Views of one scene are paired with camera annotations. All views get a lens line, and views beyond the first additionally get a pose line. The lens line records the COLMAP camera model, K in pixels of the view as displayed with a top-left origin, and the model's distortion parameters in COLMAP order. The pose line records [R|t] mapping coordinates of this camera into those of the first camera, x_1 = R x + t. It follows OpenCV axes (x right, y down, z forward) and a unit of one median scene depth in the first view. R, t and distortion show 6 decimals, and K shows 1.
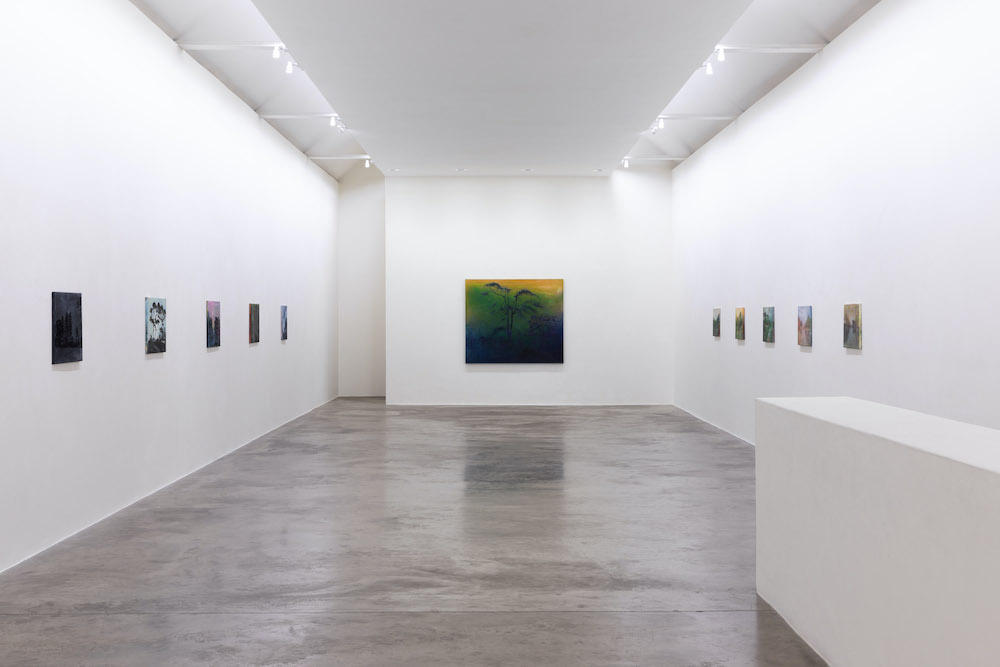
lens RADIAL K [[1293.1, 0, 500.7], [0, 1293.1, 334.1], [0, 0, 1]] dist [0.031439, 0.000000]
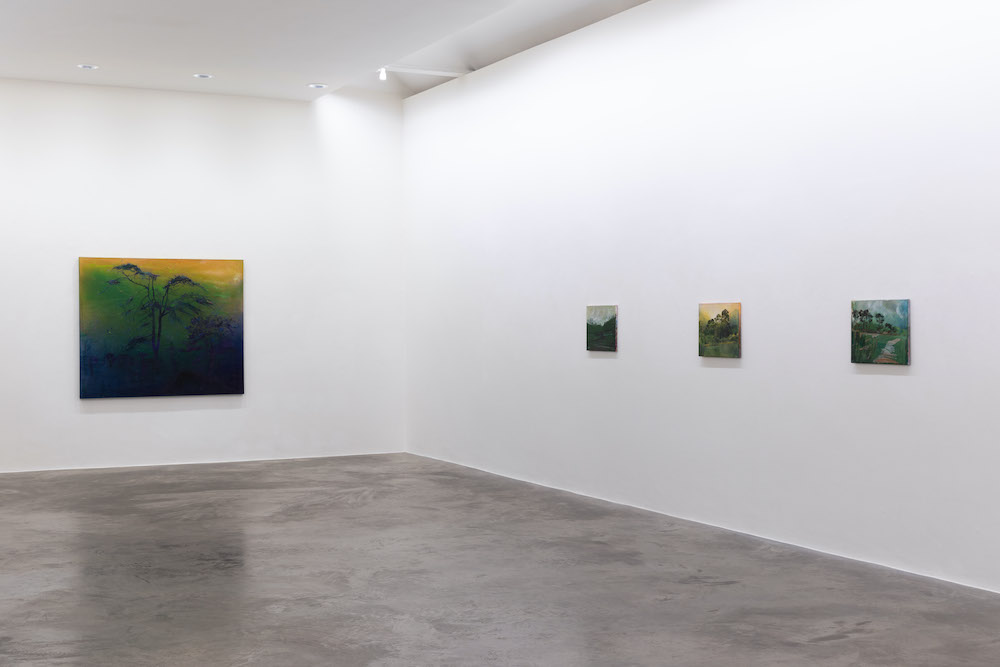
lens RADIAL K [[1306.9, 0, 501.4], [0, 1306.9, 330.8], [0, 0, 1]] dist [0.025439, 0.000000]
pose [[0.897864, -0.005704, 0.440235, -0.118608], [0.008238, 0.999959, -0.003844, -0.004663], [-0.440195, 0.007078, 0.897874, 0.375293]]
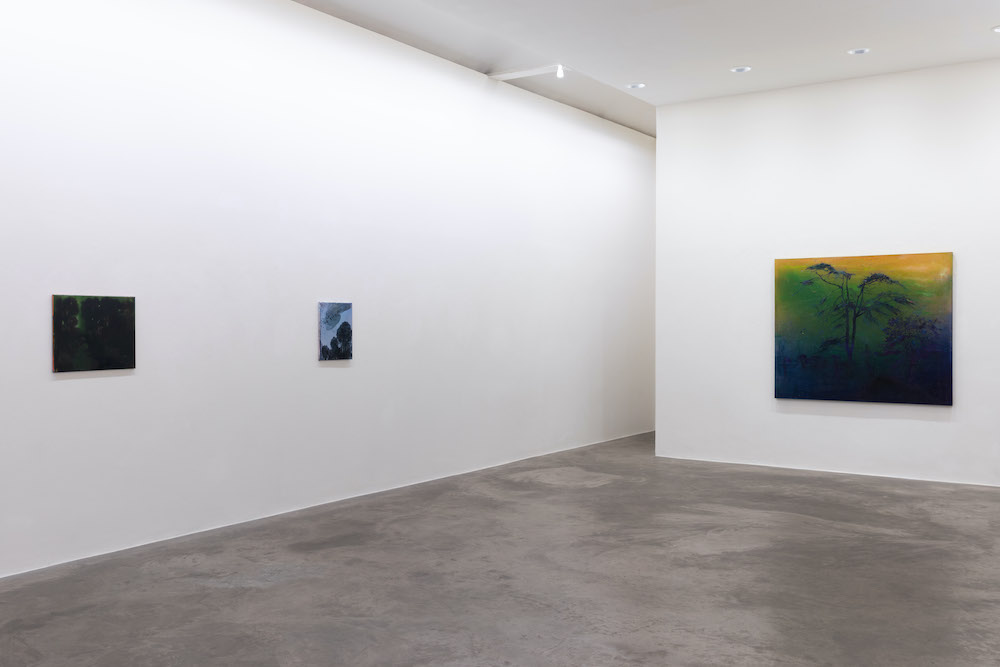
lens RADIAL K [[999.3, 0, 497.4], [0, 999.3, 332.6], [0, 0, 1]] dist [0.049862, 0.000000]
pose [[0.828834, 0.005354, -0.559469, 0.128051], [-0.007652, 0.999969, -0.001767, -0.006280], [0.559442, 0.005746, 0.828850, 0.538897]]
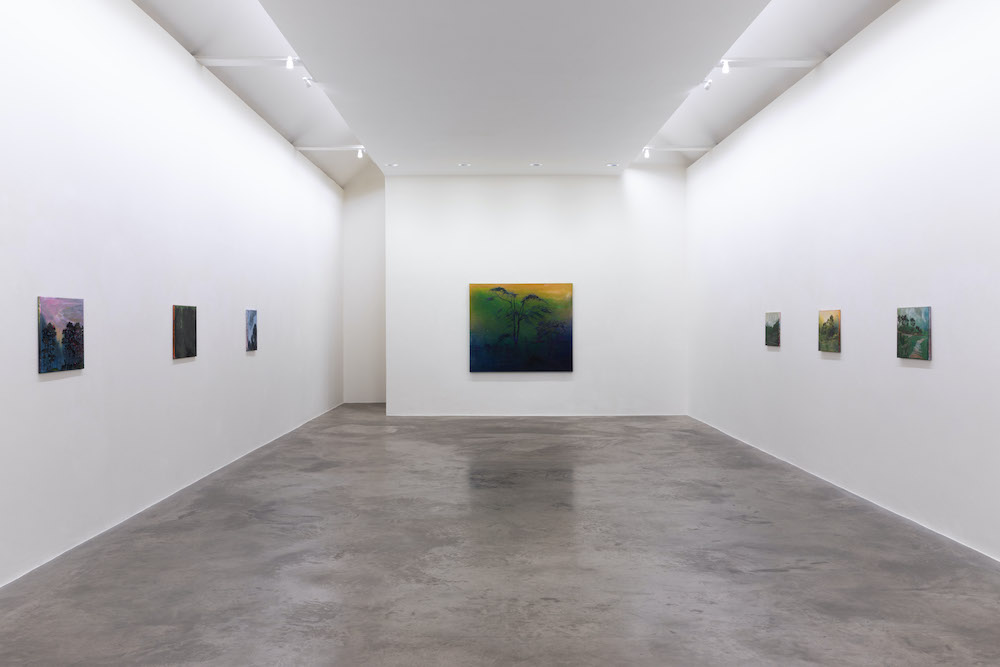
lens RADIAL K [[877.0, 0, 501.0], [0, 877.0, 332.5], [0, 0, 1]] dist [0.003415, -0.001658]
pose [[0.999987, -0.001525, 0.004842, -0.007307], [0.001540, 0.999994, -0.003107, -0.004396], [-0.004837, 0.003115, 0.999983, 0.355014]]
